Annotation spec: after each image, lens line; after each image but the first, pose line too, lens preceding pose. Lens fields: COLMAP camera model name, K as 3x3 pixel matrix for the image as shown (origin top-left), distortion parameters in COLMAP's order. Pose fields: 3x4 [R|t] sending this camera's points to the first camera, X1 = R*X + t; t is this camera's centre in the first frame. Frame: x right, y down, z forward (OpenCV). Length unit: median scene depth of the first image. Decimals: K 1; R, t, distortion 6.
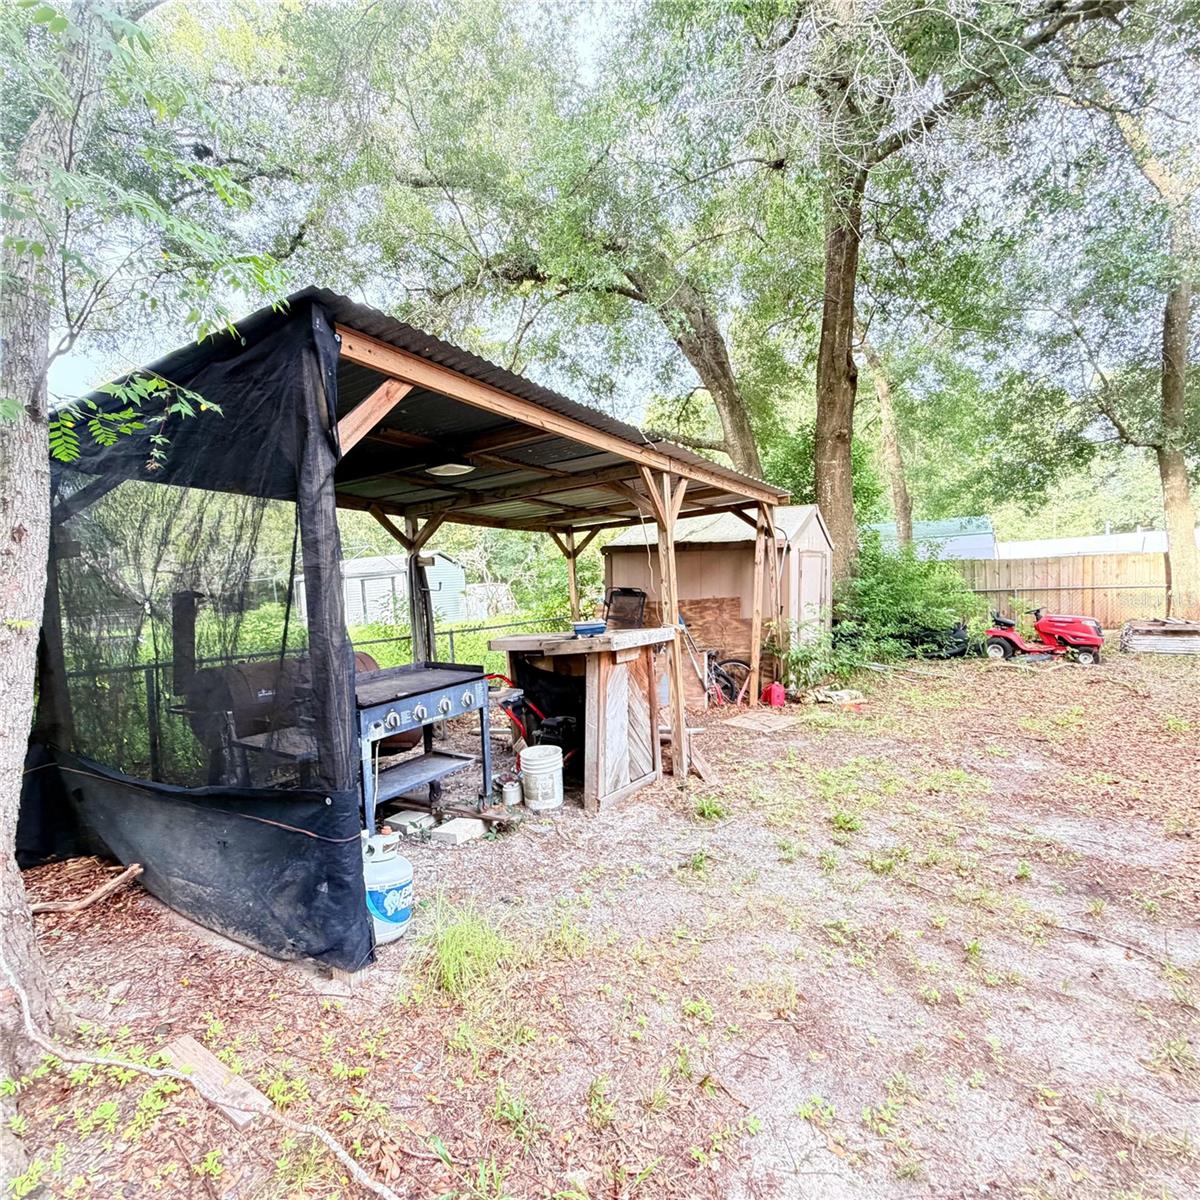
lens RADIAL K [[614.0, 0, 600.0], [0, 614.0, 600.0], [0, 0, 1]] dist [-0.000206, -0.000008]
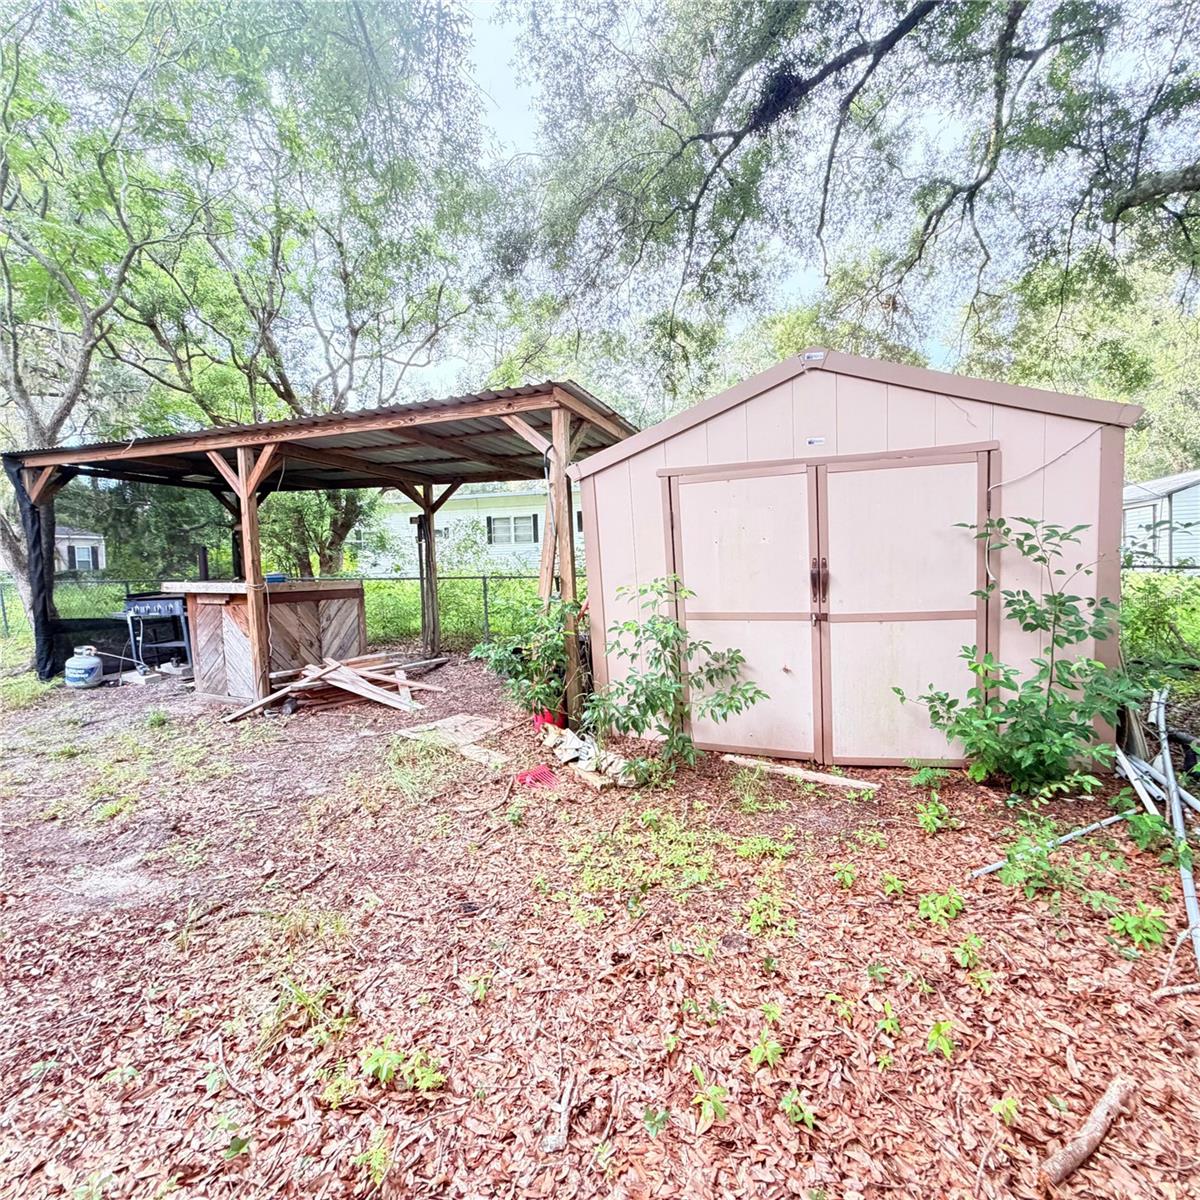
lens RADIAL K [[633.9, 0, 600.0], [0, 633.9, 600.0], [0, 0, 1]] dist [-0.000874, -0.000268]
pose [[0.210342, 0.109767, -0.971446, 1.091422], [-0.000188, 0.993681, 0.112239, -0.044518], [0.977628, -0.023426, 0.209033, 1.072887]]
